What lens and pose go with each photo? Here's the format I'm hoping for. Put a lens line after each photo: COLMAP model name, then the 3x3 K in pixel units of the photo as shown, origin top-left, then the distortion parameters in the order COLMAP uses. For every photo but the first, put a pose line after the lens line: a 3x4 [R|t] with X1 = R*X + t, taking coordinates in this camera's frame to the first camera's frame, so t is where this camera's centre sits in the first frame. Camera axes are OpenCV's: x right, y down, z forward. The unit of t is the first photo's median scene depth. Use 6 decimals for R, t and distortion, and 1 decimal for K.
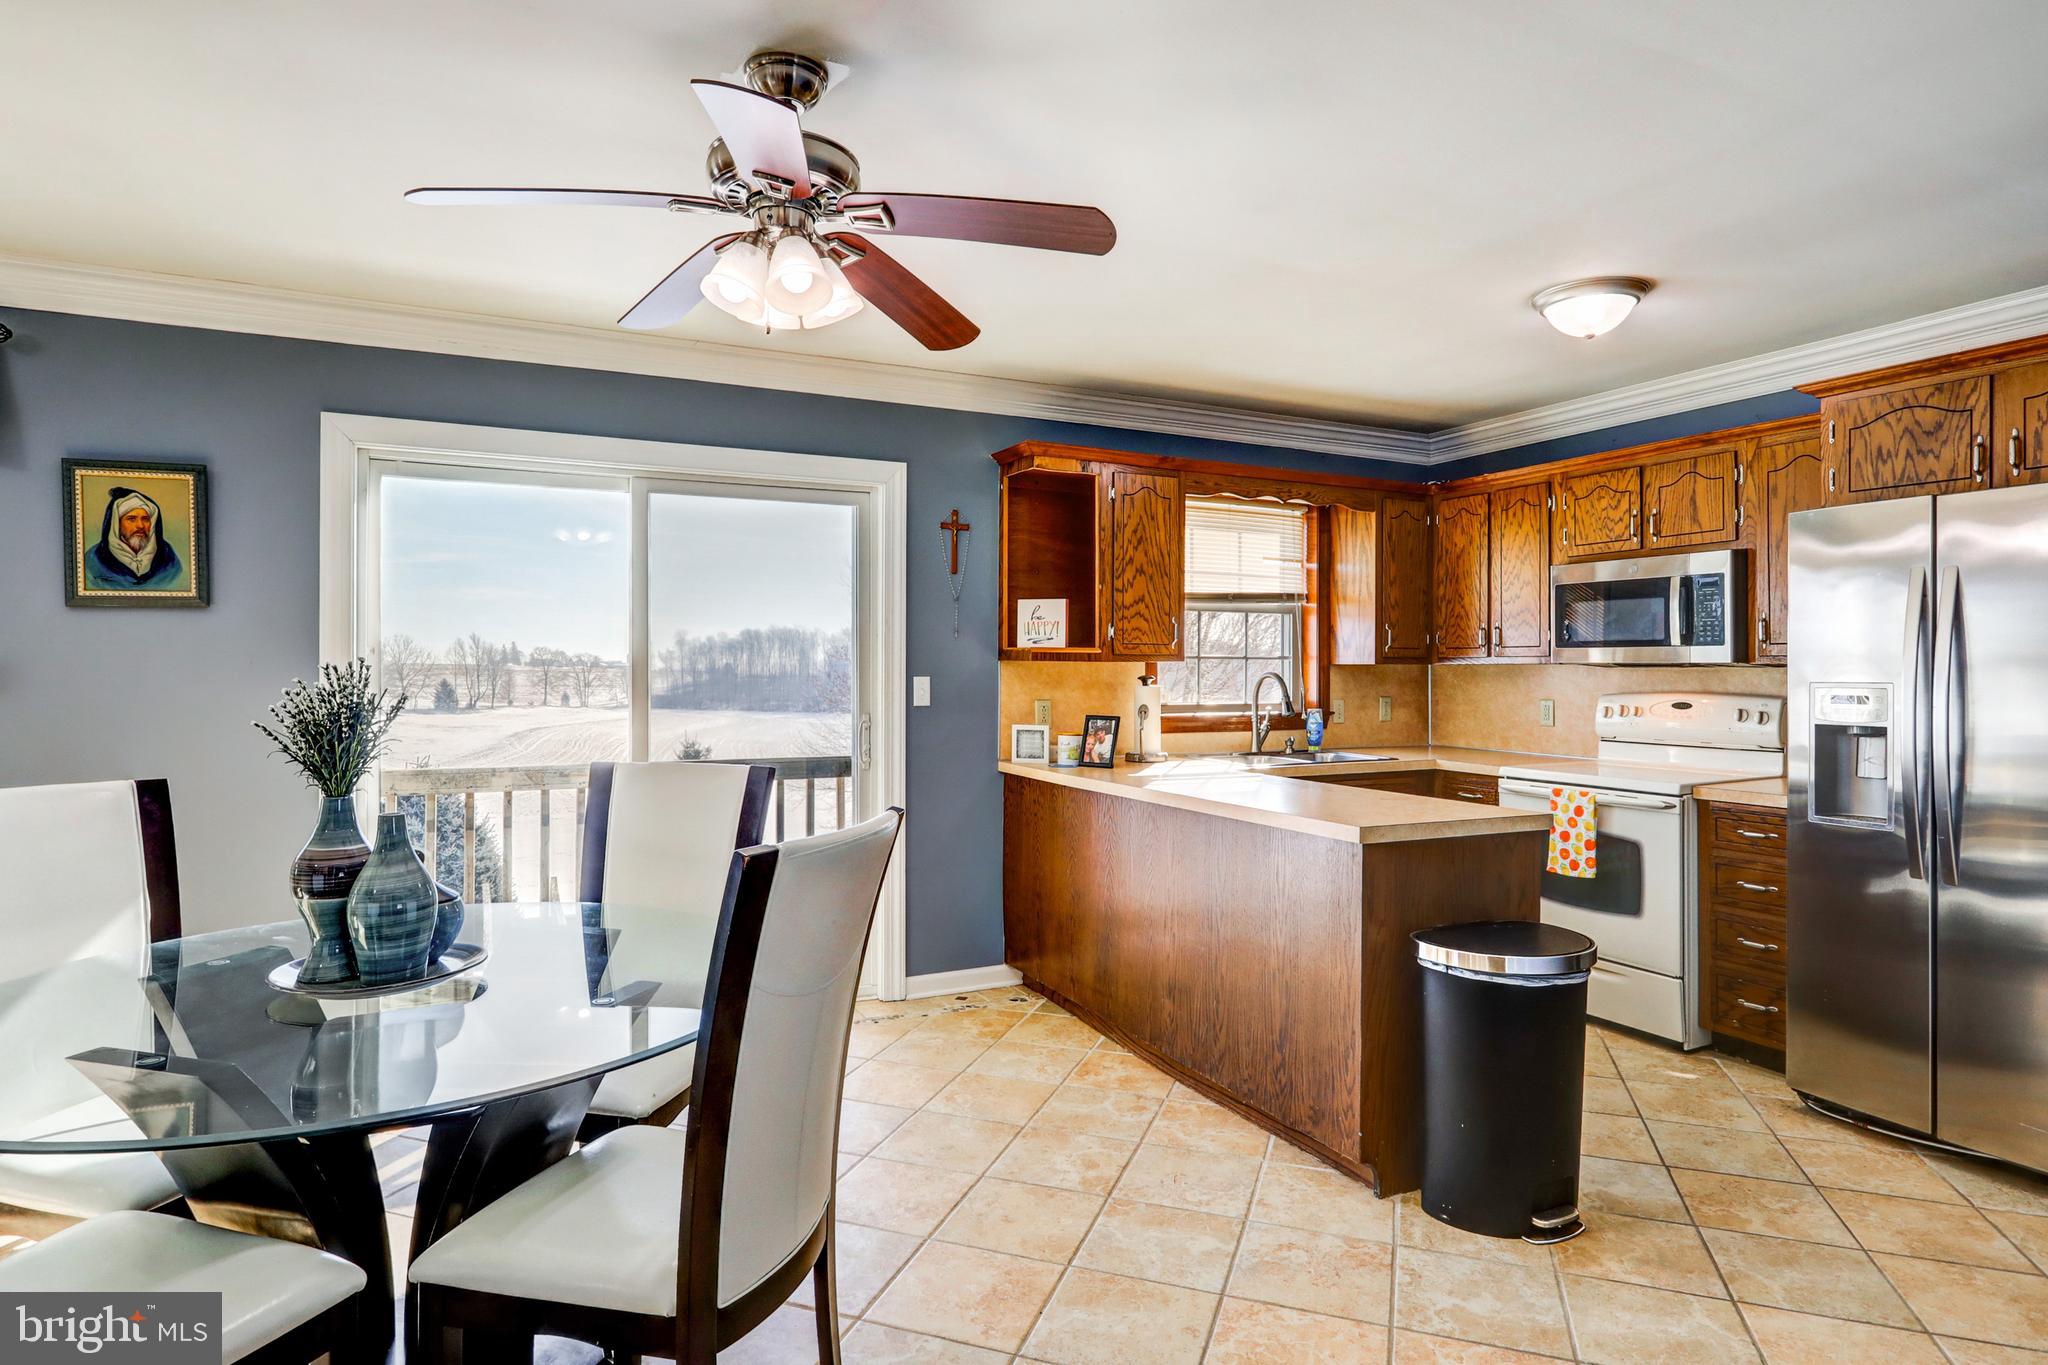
lens RADIAL K [[1180.4, 0, 1091.5], [0, 1180.4, 664.6], [0, 0, 1]] dist [-0.016335, 0.009546]
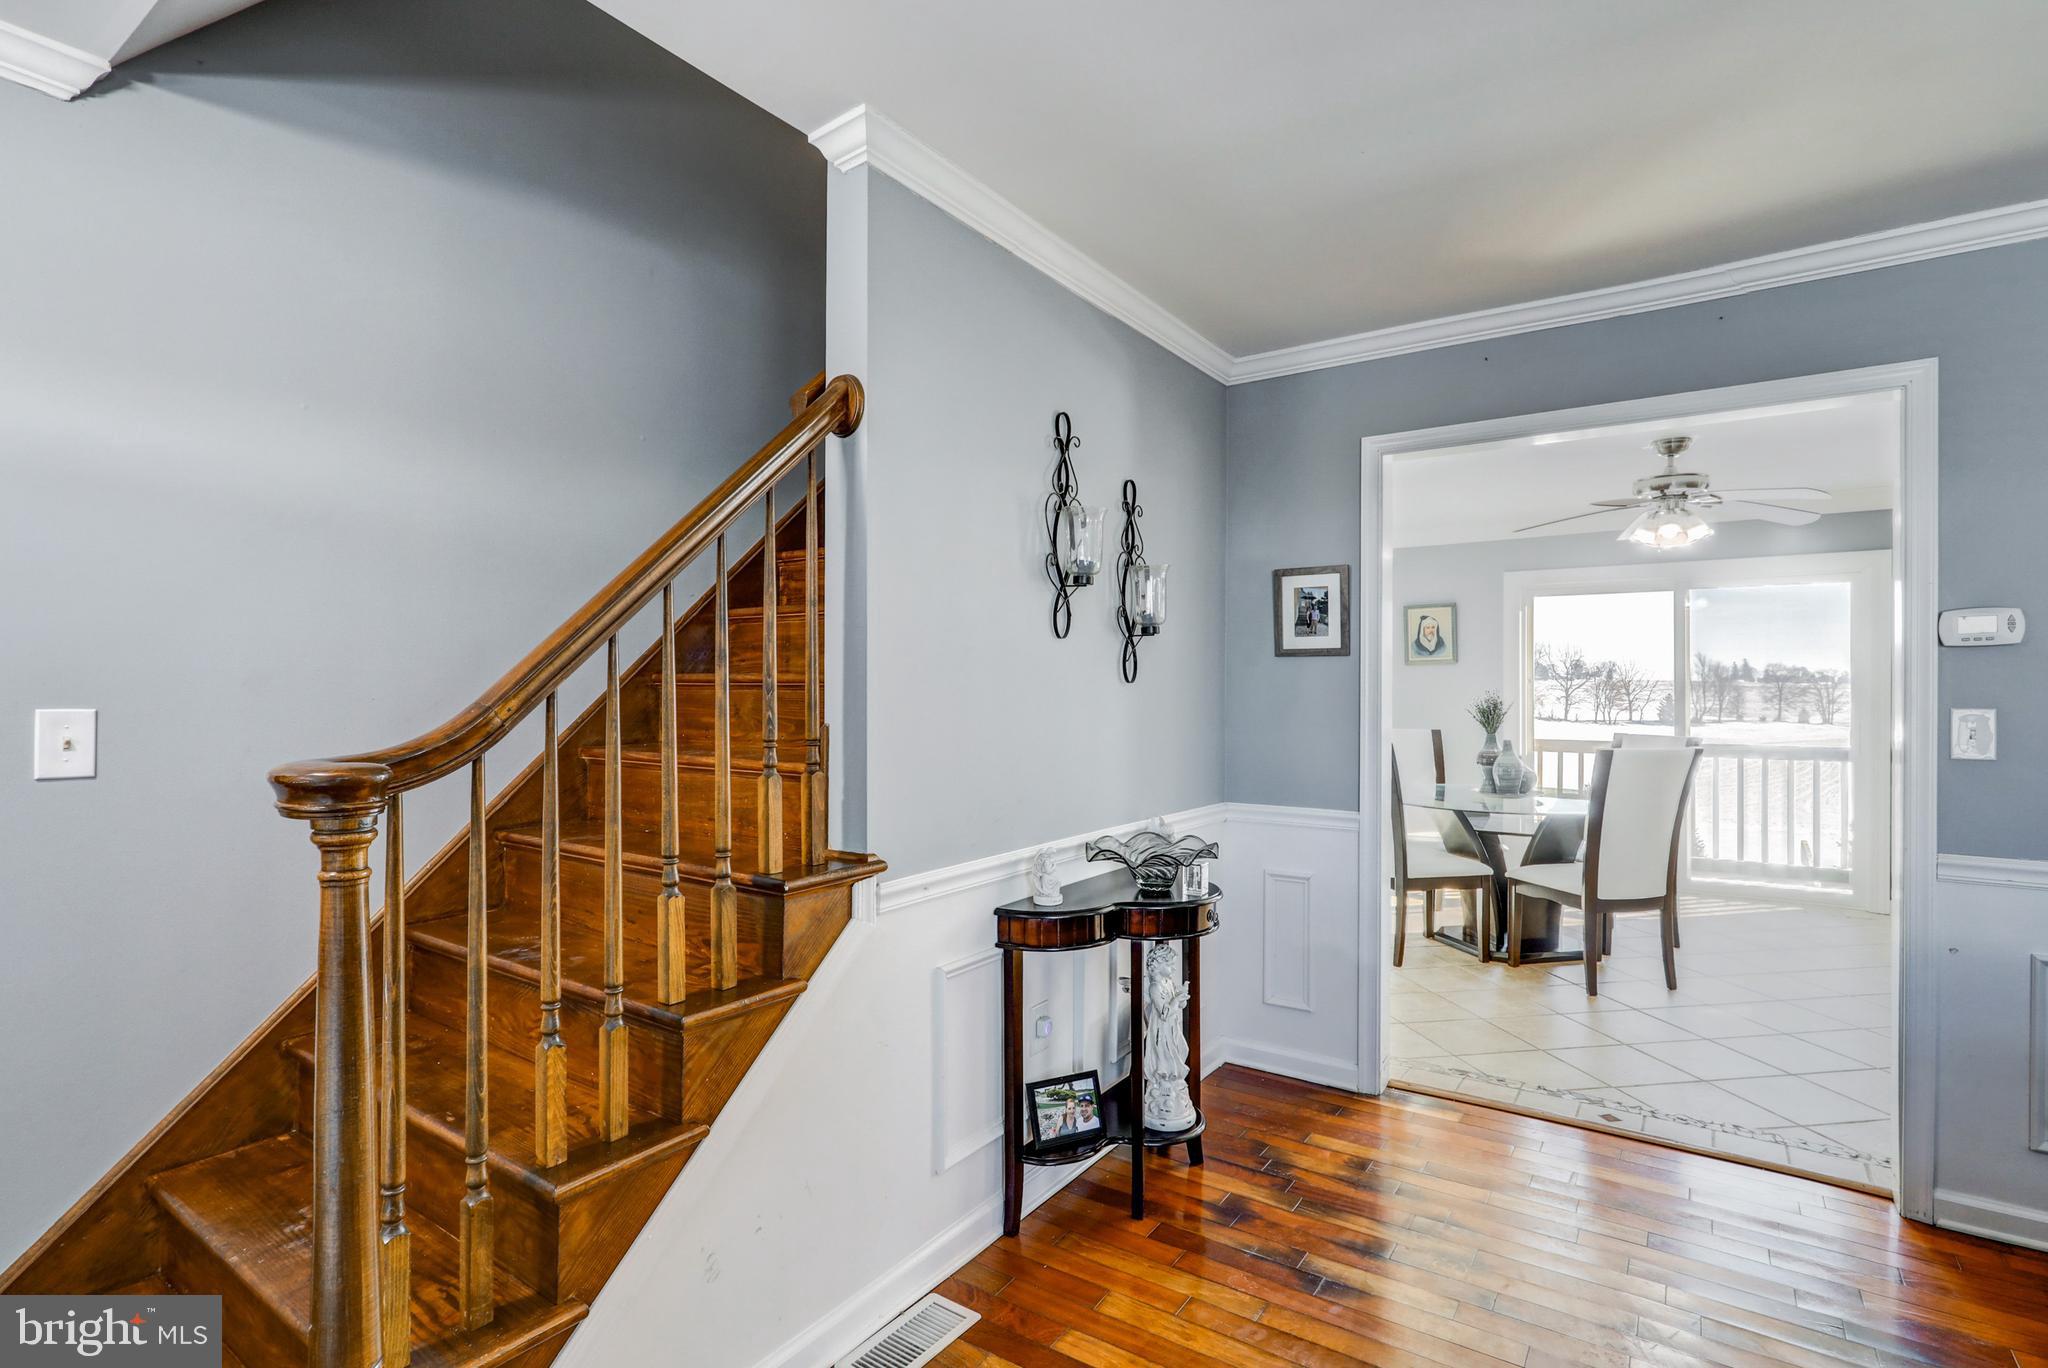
lens RADIAL K [[998.0, 0, 925.8], [0, 998.0, 670.6], [0, 0, 1]] dist [-0.000458, 0.001408]
pose [[0.413025, -0.007281, -0.910691, 0.545431], [-0.001402, 0.999962, -0.008630, -0.013286], [0.910719, 0.004841, 0.412999, -0.688835]]
